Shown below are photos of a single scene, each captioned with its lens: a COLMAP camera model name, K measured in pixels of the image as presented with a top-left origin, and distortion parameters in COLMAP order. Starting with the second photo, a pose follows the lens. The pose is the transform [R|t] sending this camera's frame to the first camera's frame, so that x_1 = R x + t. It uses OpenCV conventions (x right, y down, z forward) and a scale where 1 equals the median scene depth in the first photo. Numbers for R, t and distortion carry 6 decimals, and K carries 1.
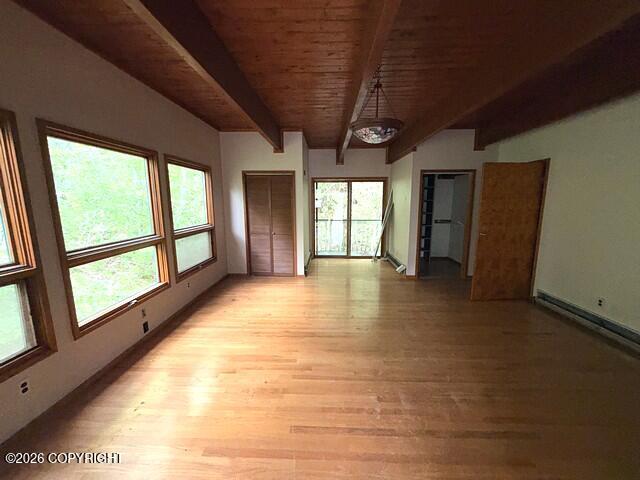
lens RADIAL K [[255.3, 0, 317.6], [0, 255.3, 240.5], [0, 0, 1]] dist [0.000579, -0.000292]
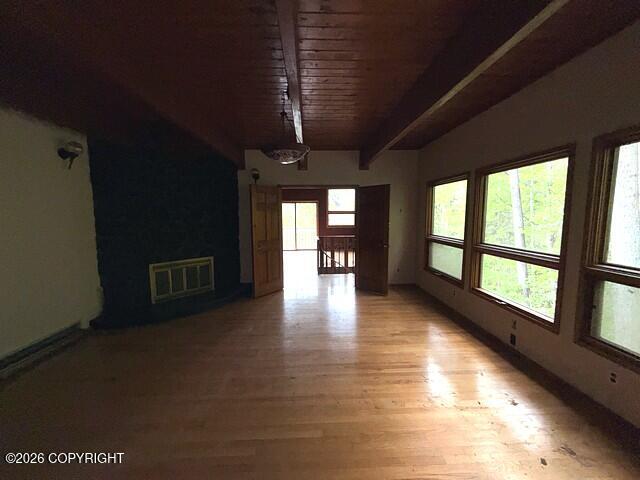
lens RADIAL K [[255.3, 0, 318.9], [0, 255.3, 239.6], [0, 0, 1]] dist [0.000579, -0.000292]
pose [[-0.997674, 0.026840, -0.062661, 0.130348], [0.010030, 0.967016, 0.254517, -0.300836], [0.067426, 0.253297, -0.965036, 1.854066]]
